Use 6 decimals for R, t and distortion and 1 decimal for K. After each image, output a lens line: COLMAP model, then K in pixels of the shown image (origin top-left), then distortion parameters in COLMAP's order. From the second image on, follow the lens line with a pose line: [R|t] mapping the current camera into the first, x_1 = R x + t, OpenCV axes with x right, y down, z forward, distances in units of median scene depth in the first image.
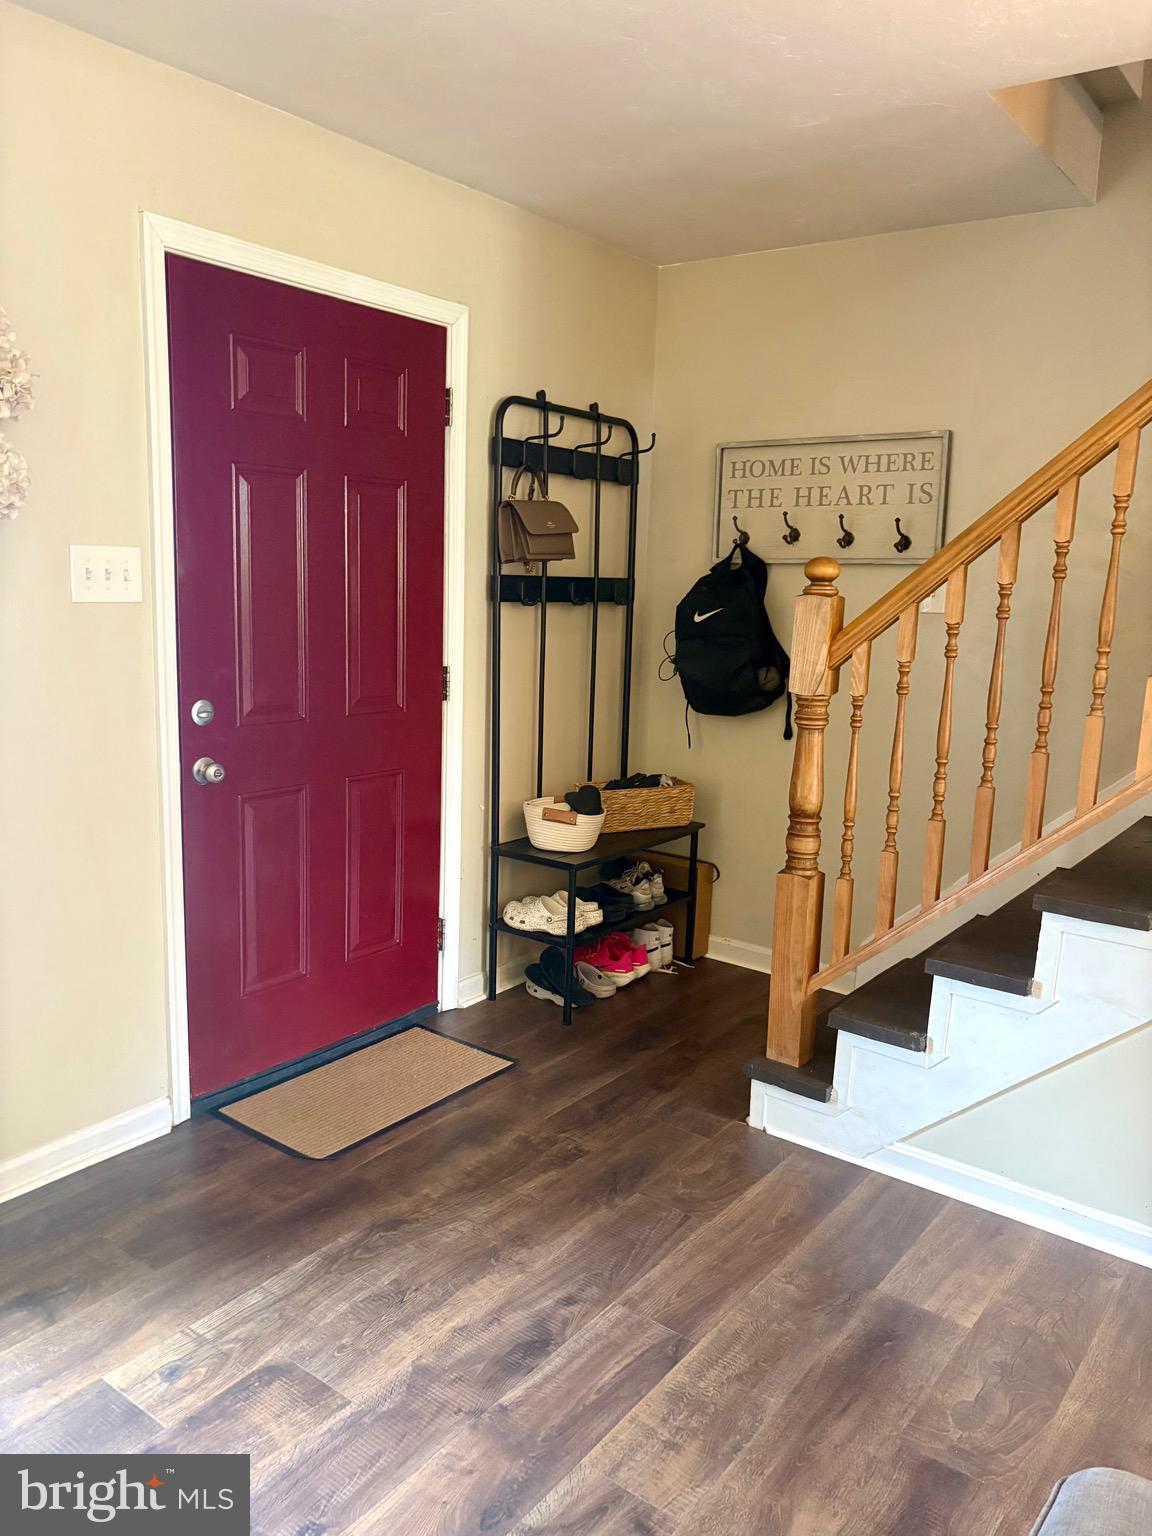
lens RADIAL K [[1168.0, 0, 574.5], [0, 1168.0, 768.6], [0, 0, 1]] dist [0.054121, -0.068727]
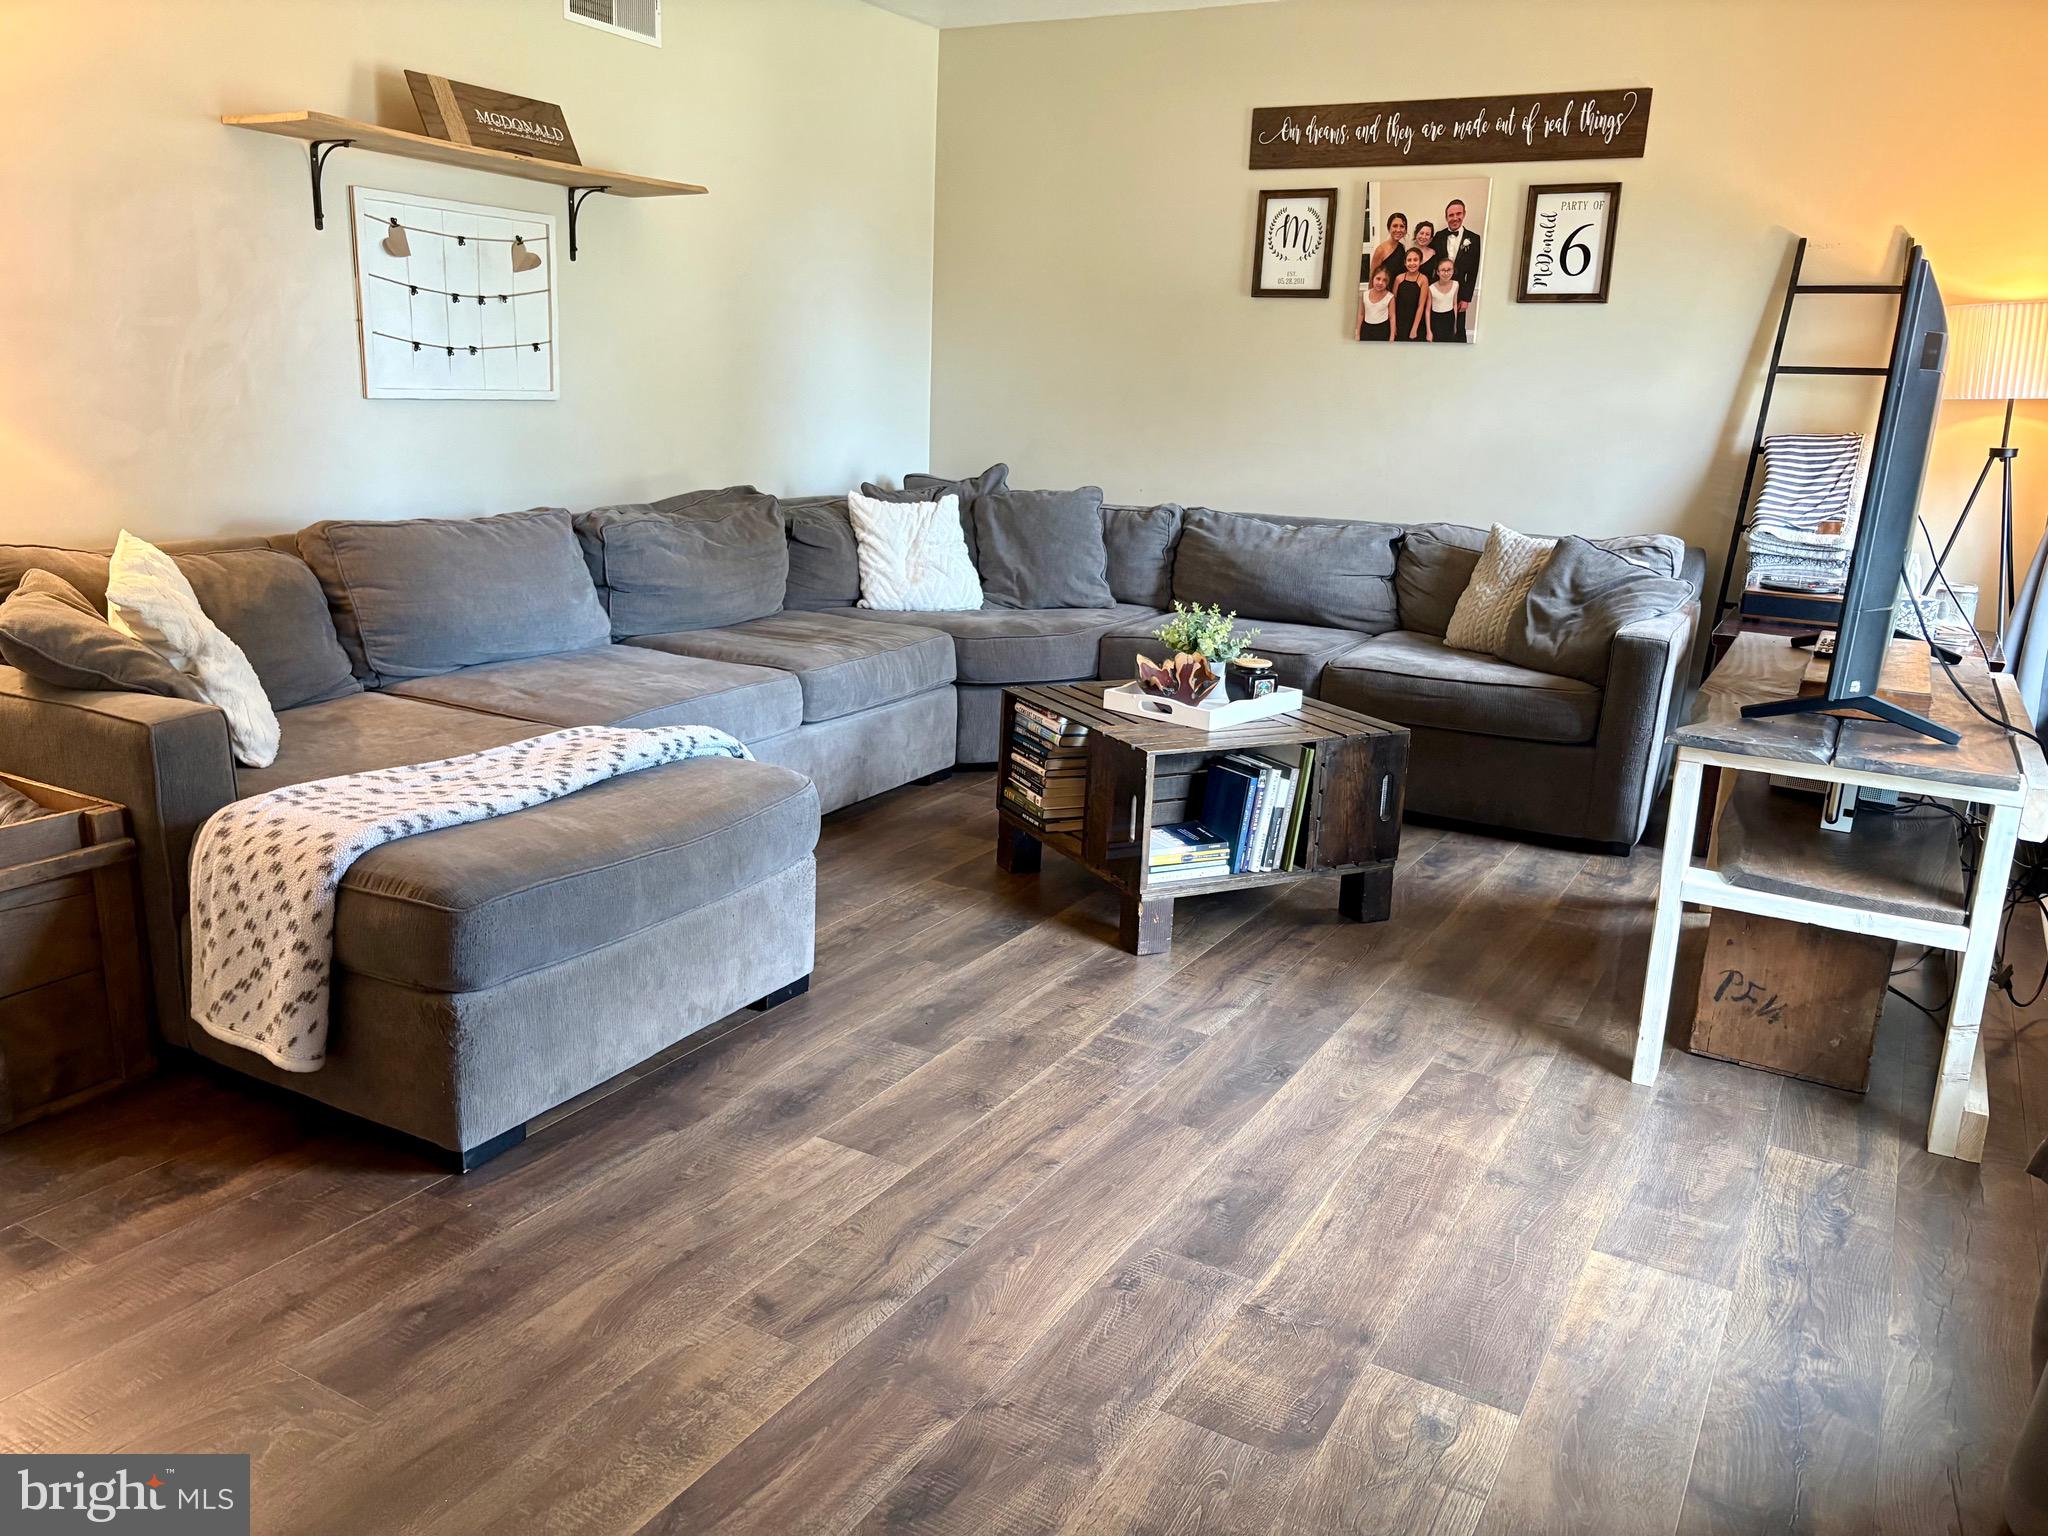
lens RADIAL K [[1557.3, 0, 1020.6], [0, 1557.3, 778.2], [0, 0, 1]] dist [0.054121, -0.068727]
pose [[-0.989976, -0.046722, -0.133286, 0.038153], [-0.097922, 0.907117, 0.409328, -0.188108], [0.101781, 0.418276, -0.902599, 1.683235]]
